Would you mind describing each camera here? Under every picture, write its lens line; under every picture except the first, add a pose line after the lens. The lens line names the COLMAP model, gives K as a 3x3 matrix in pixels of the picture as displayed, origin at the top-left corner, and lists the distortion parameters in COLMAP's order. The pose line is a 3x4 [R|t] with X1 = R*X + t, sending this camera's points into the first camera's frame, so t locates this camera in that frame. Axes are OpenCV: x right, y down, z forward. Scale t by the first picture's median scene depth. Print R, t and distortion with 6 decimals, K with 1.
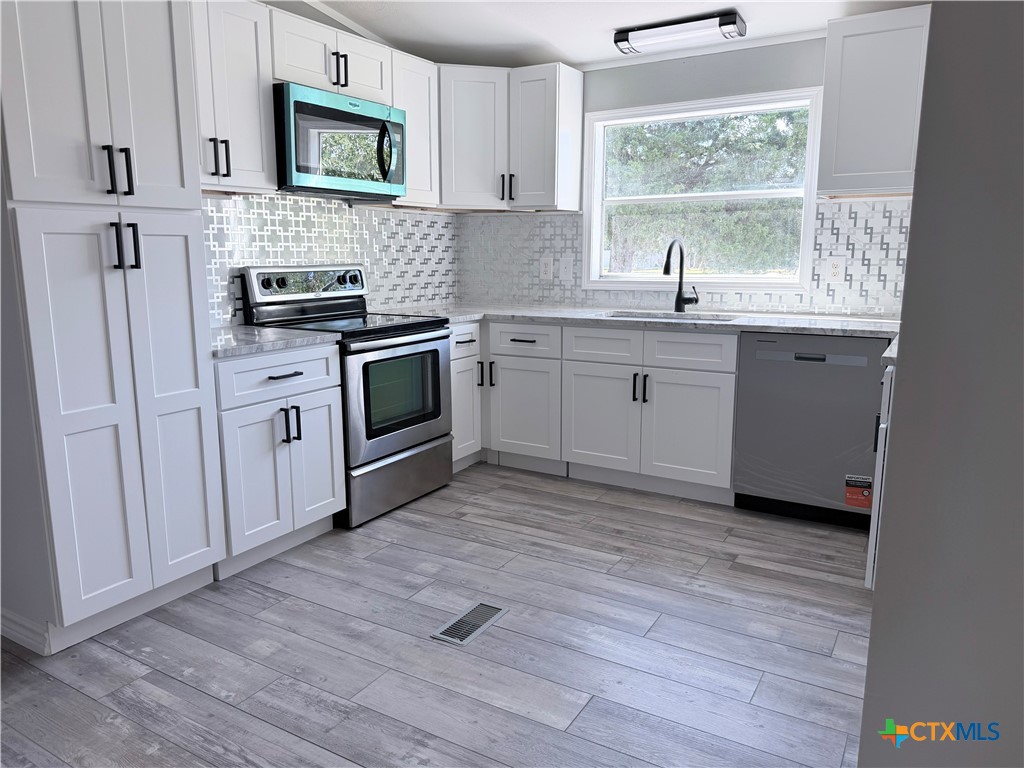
lens RADIAL K [[713.0, 0, 509.2], [0, 713.0, 393.7], [0, 0, 1]] dist [0.014027, -0.012373]
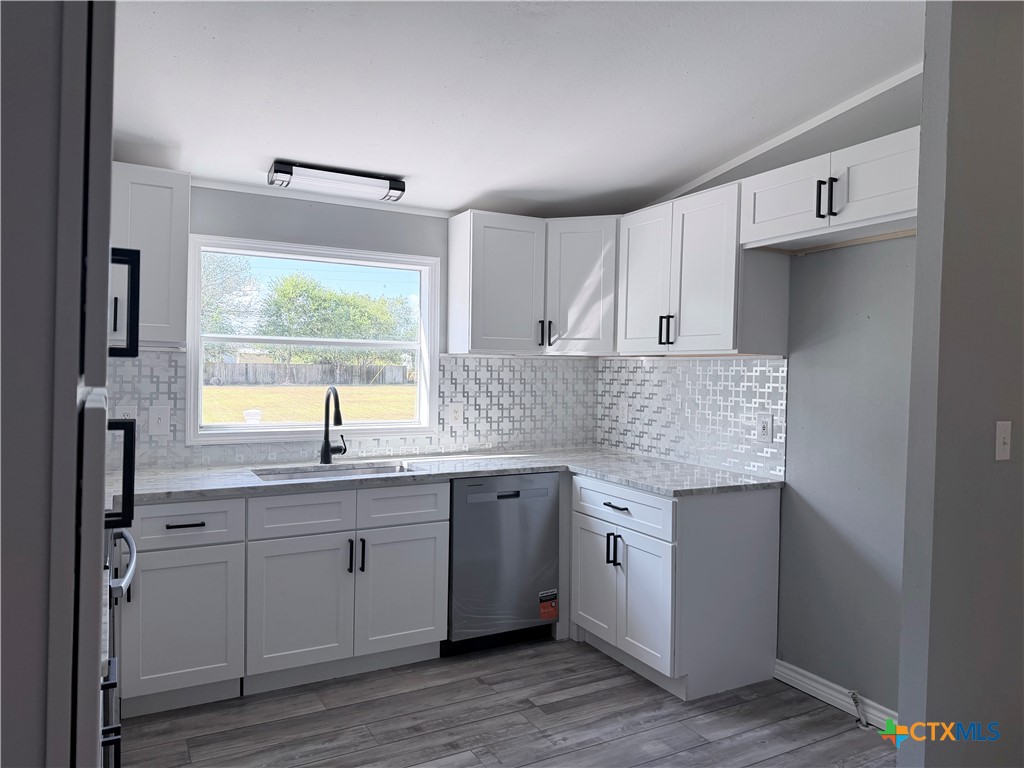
lens RADIAL K [[713.0, 0, 508.7], [0, 713.0, 374.1], [0, 0, 1]] dist [0.014027, -0.012373]
pose [[0.500100, 0.014289, 0.865850, -0.489519], [0.154193, 0.982417, -0.105272, -0.105869], [-0.852129, 0.186155, 0.489103, 0.370893]]
